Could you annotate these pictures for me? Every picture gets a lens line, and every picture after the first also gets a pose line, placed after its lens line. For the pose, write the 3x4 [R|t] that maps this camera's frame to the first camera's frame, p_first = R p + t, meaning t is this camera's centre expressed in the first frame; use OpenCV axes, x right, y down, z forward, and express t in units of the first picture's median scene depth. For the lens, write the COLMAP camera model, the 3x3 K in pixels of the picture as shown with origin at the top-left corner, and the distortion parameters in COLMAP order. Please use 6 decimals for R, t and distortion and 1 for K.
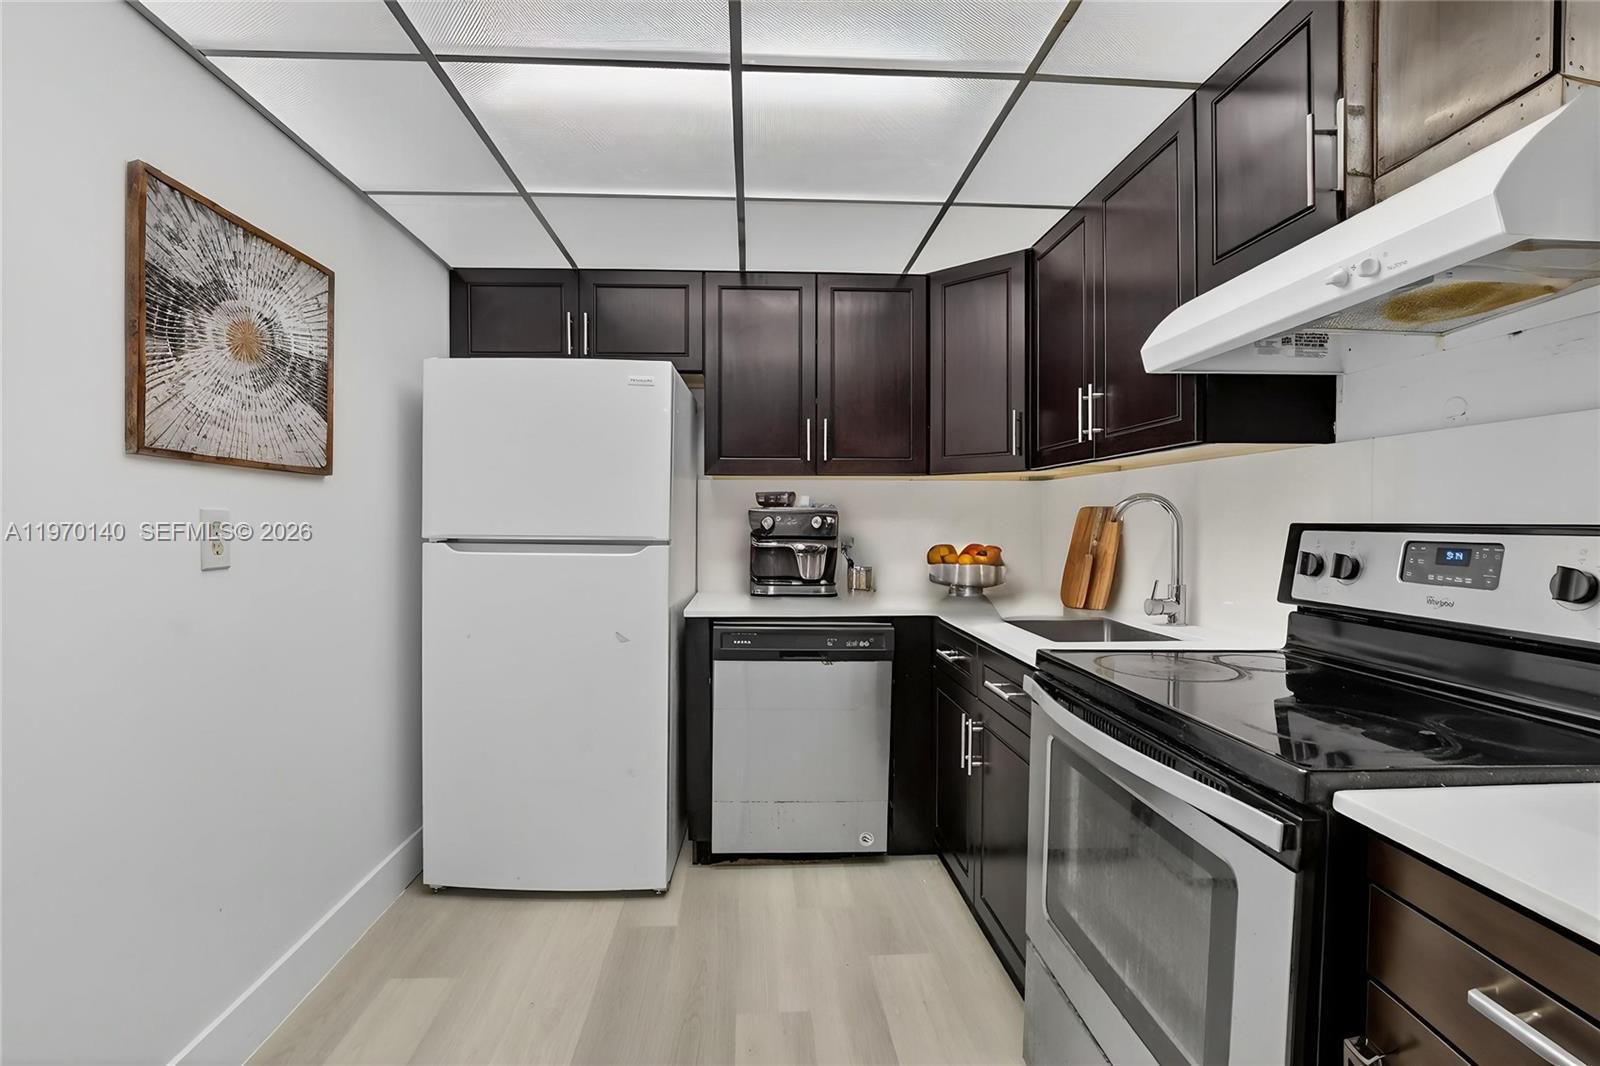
lens RADIAL K [[727.1, 0, 789.0], [0, 727.1, 531.6], [0, 0, 1]] dist [-0.031106, 0.002059]
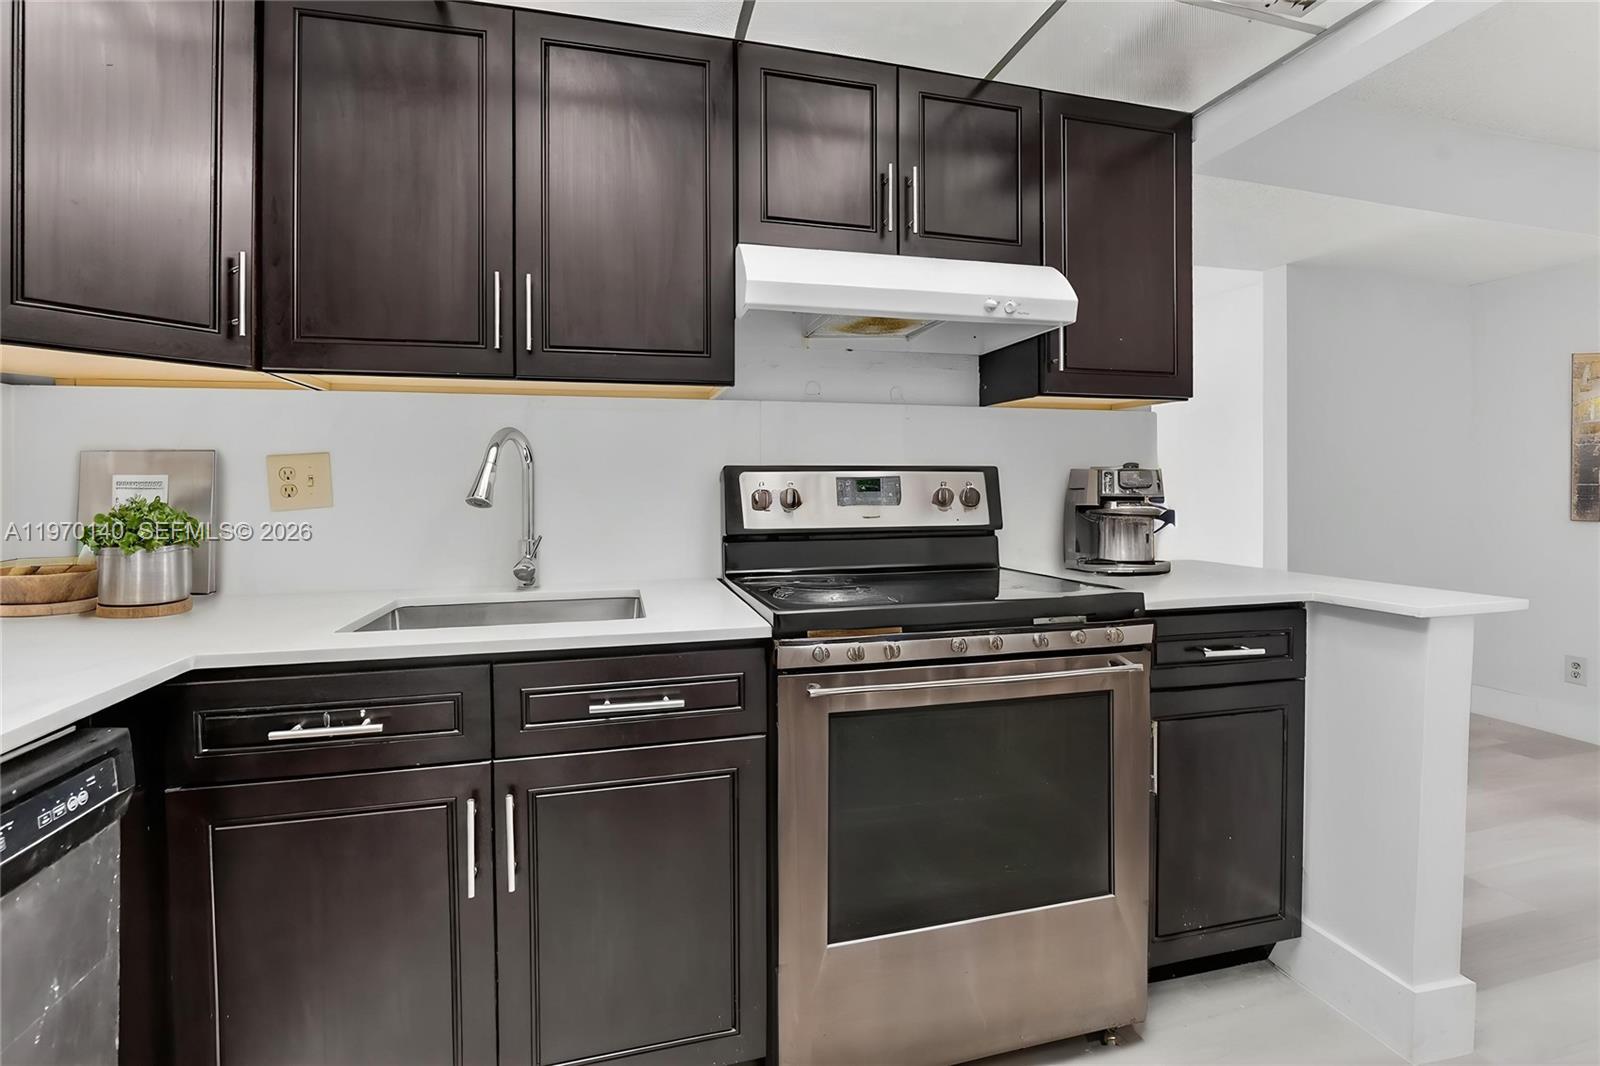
lens RADIAL K [[727.1, 0, 789.4], [0, 727.1, 494.2], [0, 0, 1]] dist [-0.031106, 0.002059]
pose [[-0.200906, -0.017744, 0.979450, -0.354955], [0.019409, 0.999568, 0.022090, 0.007897], [-0.979418, 0.023448, -0.200474, 0.880273]]
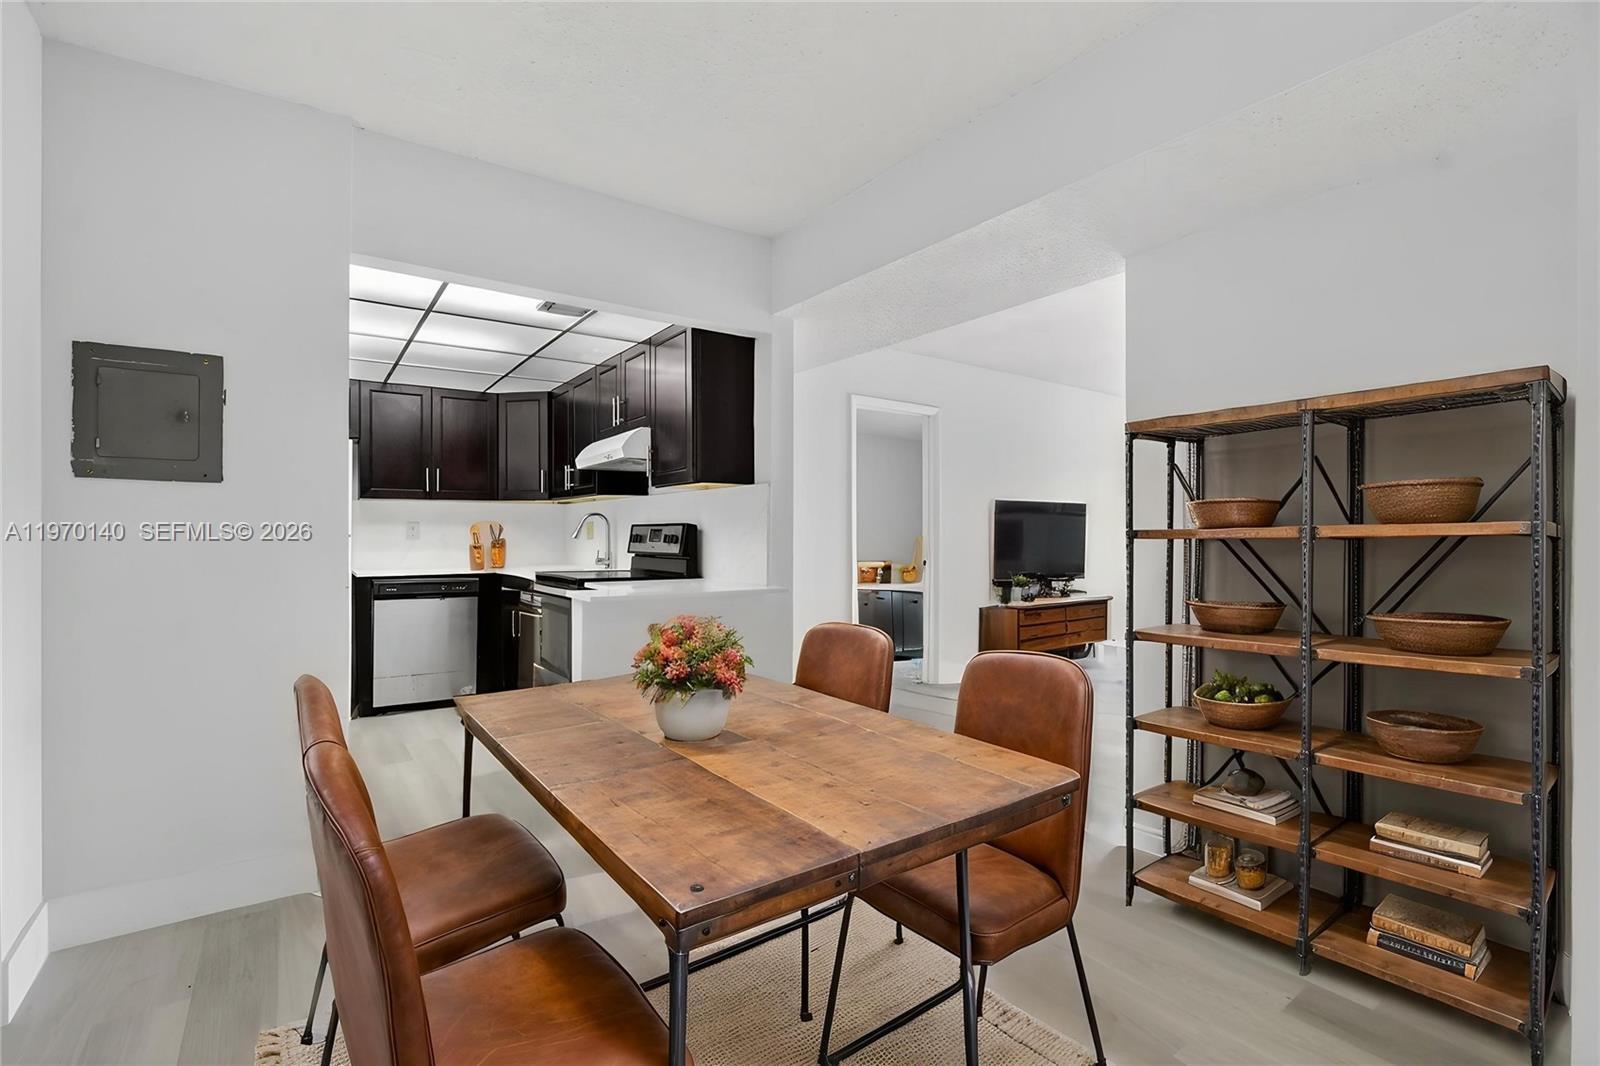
lens RADIAL K [[727.1, 0, 797.2], [0, 727.1, 527.8], [0, 0, 1]] dist [-0.031106, 0.002059]
pose [[0.848204, -0.003498, 0.529659, -0.191149], [0.013925, 0.999780, -0.015696, 0.043420], [-0.529487, 0.020689, 0.848066, -1.341398]]
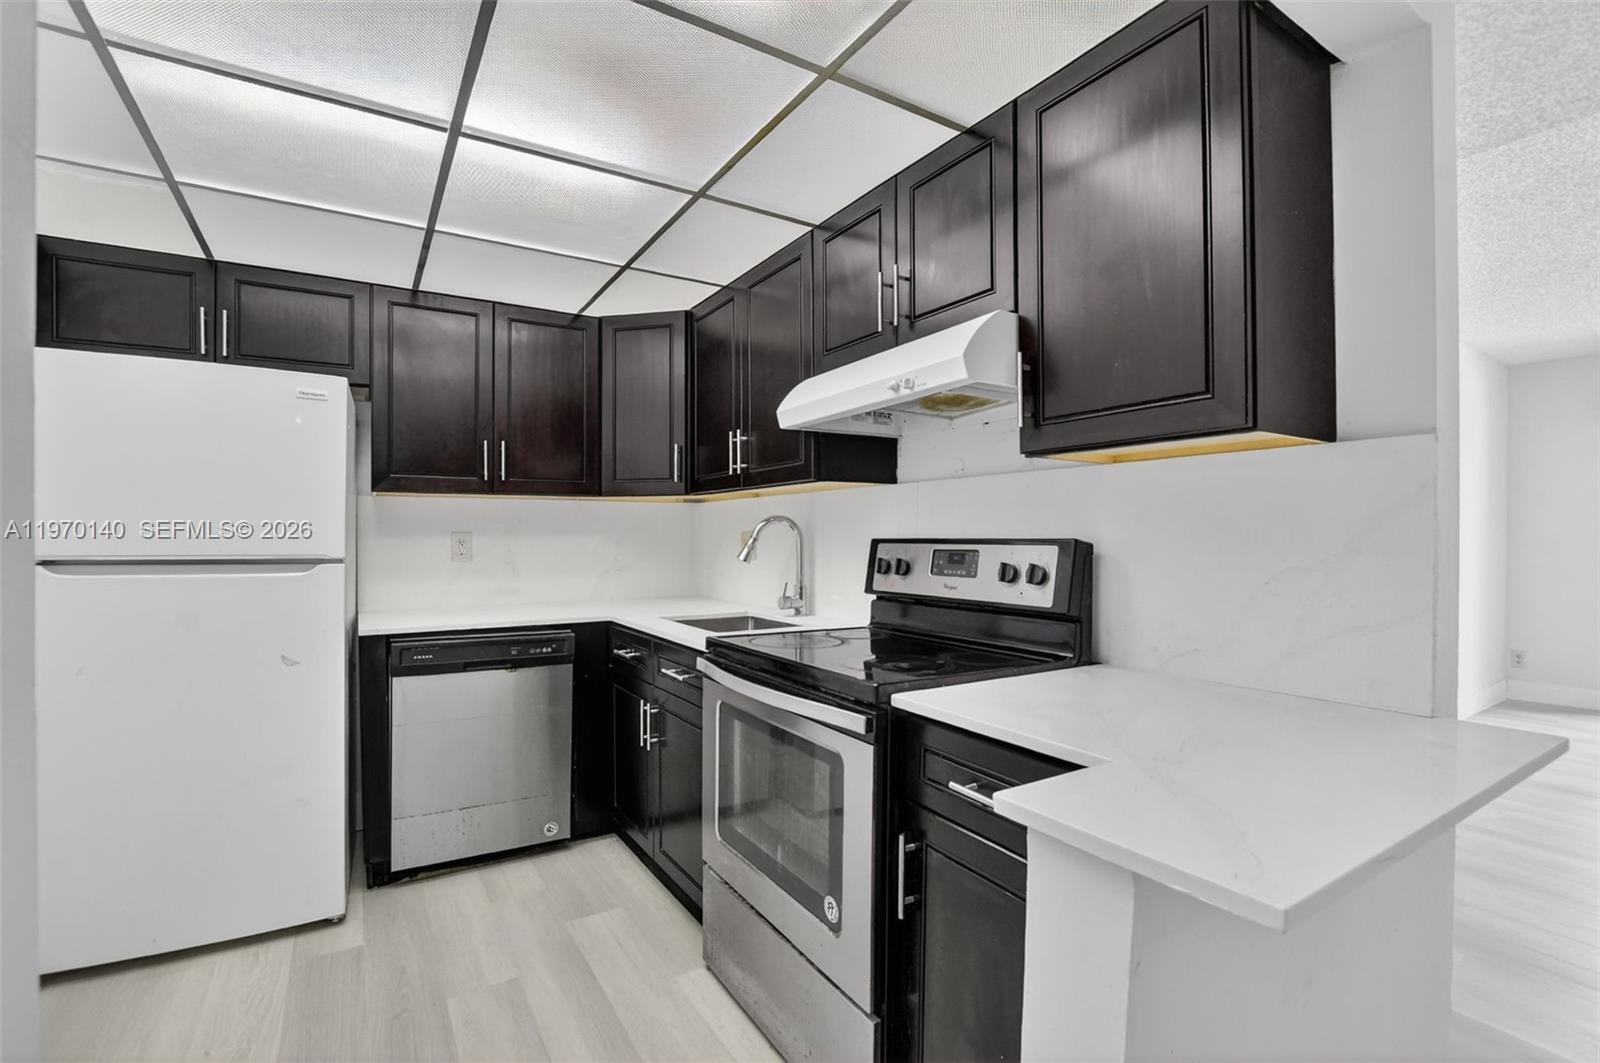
lens RADIAL K [[727.1, 0, 797.0], [0, 727.1, 536.8], [0, 0, 1]] dist [-0.031106, 0.002059]
pose [[0.878202, -0.002654, 0.478282, -0.104299], [0.009853, 0.999873, -0.012544, 0.001854], [-0.478188, 0.015729, 0.878117, -0.168068]]
